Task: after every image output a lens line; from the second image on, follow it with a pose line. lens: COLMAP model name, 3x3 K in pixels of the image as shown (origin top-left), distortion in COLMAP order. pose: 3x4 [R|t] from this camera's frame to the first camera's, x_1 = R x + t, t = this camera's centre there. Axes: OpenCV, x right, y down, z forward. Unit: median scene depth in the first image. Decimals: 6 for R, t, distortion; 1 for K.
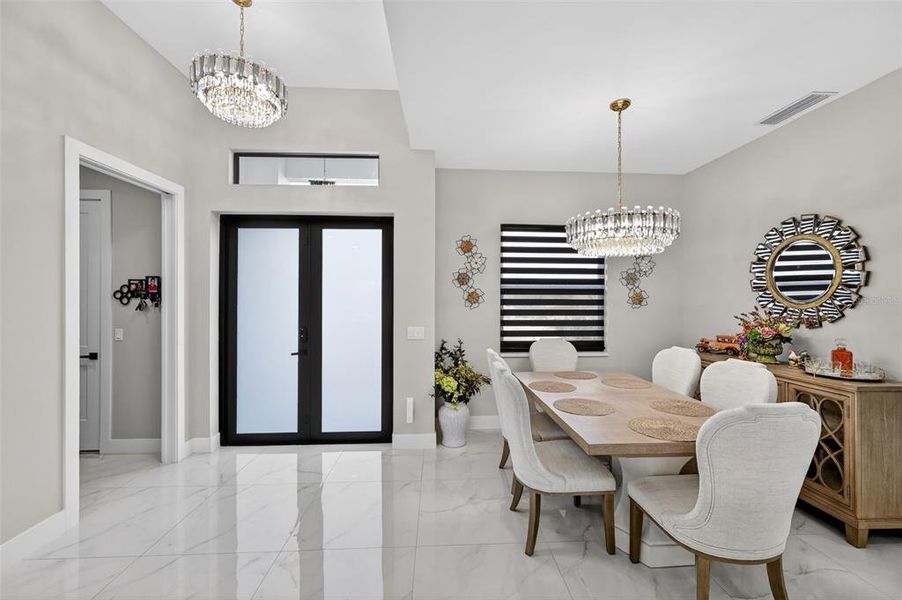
lens RADIAL K [[360.6, 0, 452.3], [0, 360.6, 296.9], [0, 0, 1]] dist [-0.001740, -0.000038]
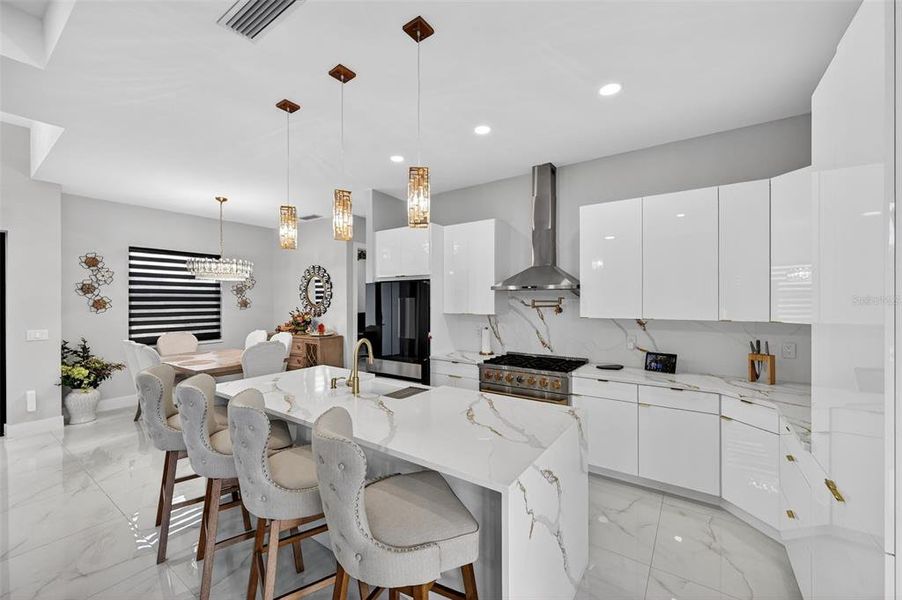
lens RADIAL K [[360.6, 0, 454.0], [0, 360.6, 301.6], [0, 0, 1]] dist [-0.001740, -0.000038]
pose [[0.604688, -0.006116, 0.796439, -0.189729], [-0.001543, 0.999960, 0.008851, -0.019311], [-0.796461, -0.006581, 0.604655, -0.705645]]
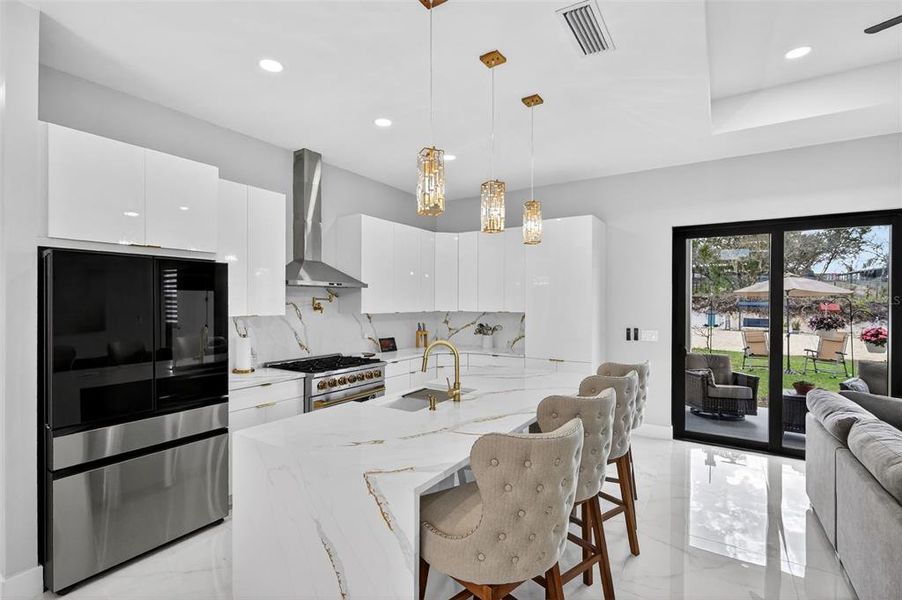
lens RADIAL K [[418.0, 0, 448.9], [0, 418.0, 302.3], [0, 0, 1]] dist [-0.000573, -0.000770]
pose [[-0.808837, -0.000857, 0.588032, -0.149532], [-0.004071, 0.999983, -0.004142, -0.000081], [-0.588018, -0.005744, -0.808827, 0.305950]]
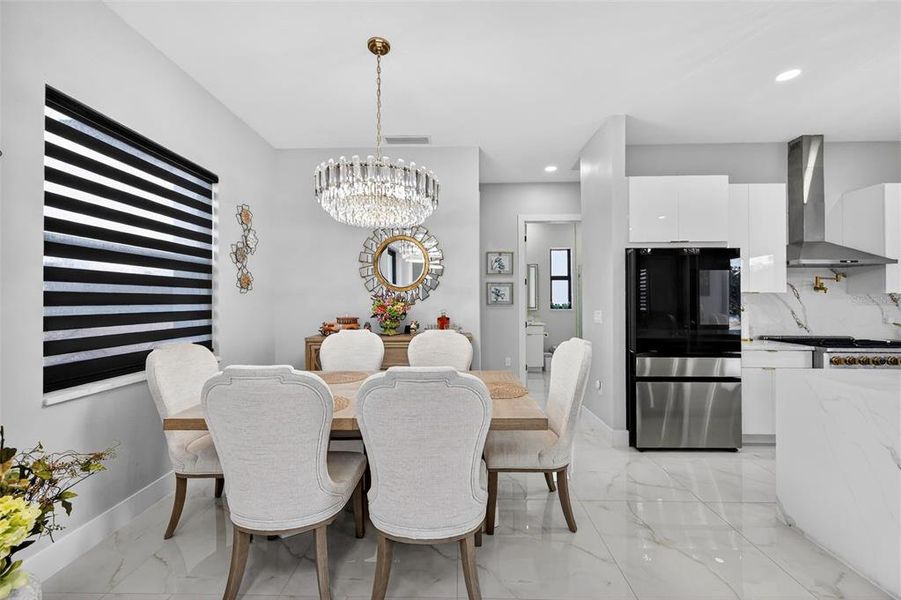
lens RADIAL K [[360.2, 0, 455.2], [0, 360.2, 296.9], [0, 0, 1]] dist [-0.001740, -0.000038]
pose [[0.080167, 0.007580, 0.996753, -0.245416], [-0.005085, 0.999961, -0.007195, 0.044237], [-0.996768, -0.004491, 0.080203, 0.494936]]
